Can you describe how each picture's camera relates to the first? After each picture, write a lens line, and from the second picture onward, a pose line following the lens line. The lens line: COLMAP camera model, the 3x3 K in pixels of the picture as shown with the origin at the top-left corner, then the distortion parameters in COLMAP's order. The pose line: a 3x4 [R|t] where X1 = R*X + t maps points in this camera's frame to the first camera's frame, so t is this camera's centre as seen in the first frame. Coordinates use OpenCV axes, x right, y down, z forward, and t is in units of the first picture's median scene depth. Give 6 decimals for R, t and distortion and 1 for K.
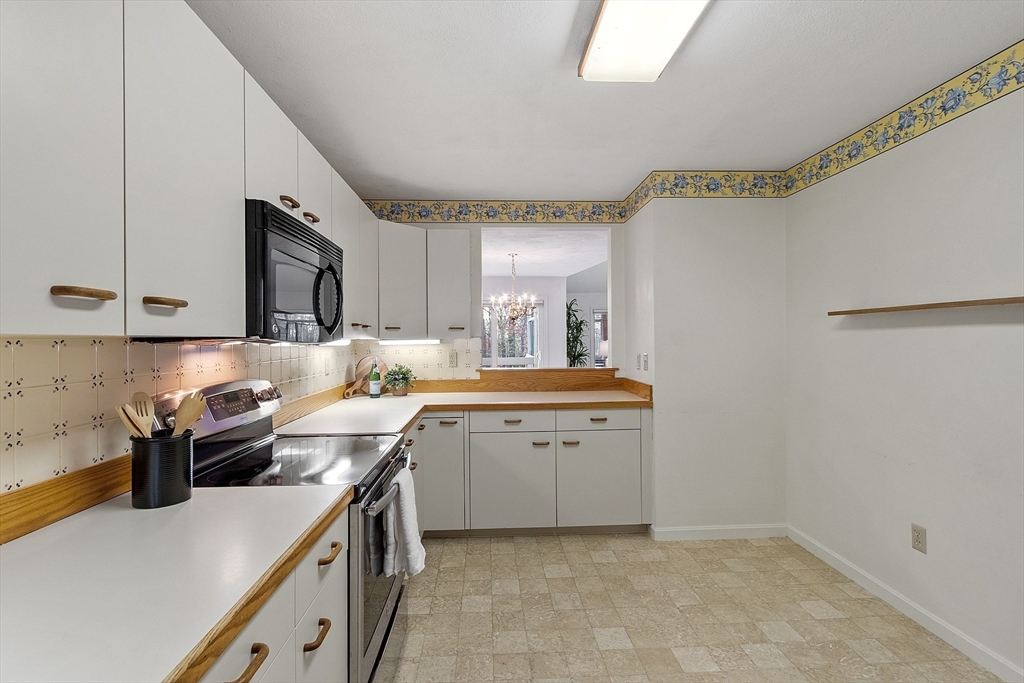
lens RADIAL K [[446.3, 0, 512.0], [0, 446.3, 341.5], [0, 0, 1]] dist [0.000386, -0.000052]
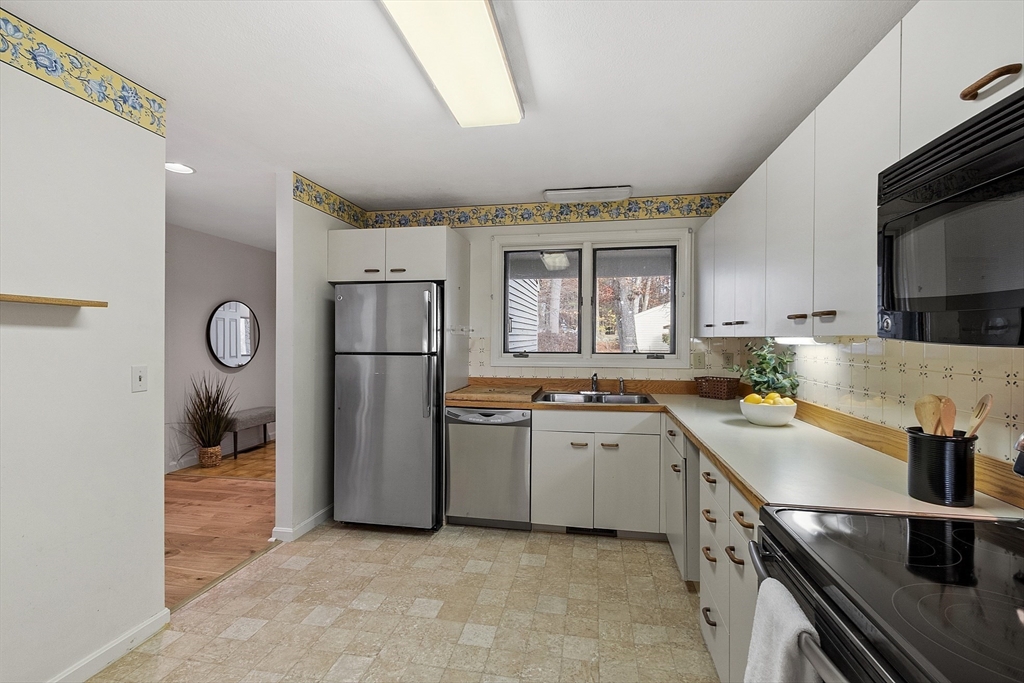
lens RADIAL K [[460.8, 0, 500.7], [0, 460.8, 338.2], [0, 0, 1]] dist [0.105199, -0.000046]
pose [[-0.964817, 0.004778, 0.262880, -0.117490], [0.005113, 0.999987, 0.000593, -0.009037], [-0.262873, 0.001916, -0.964828, 2.088022]]
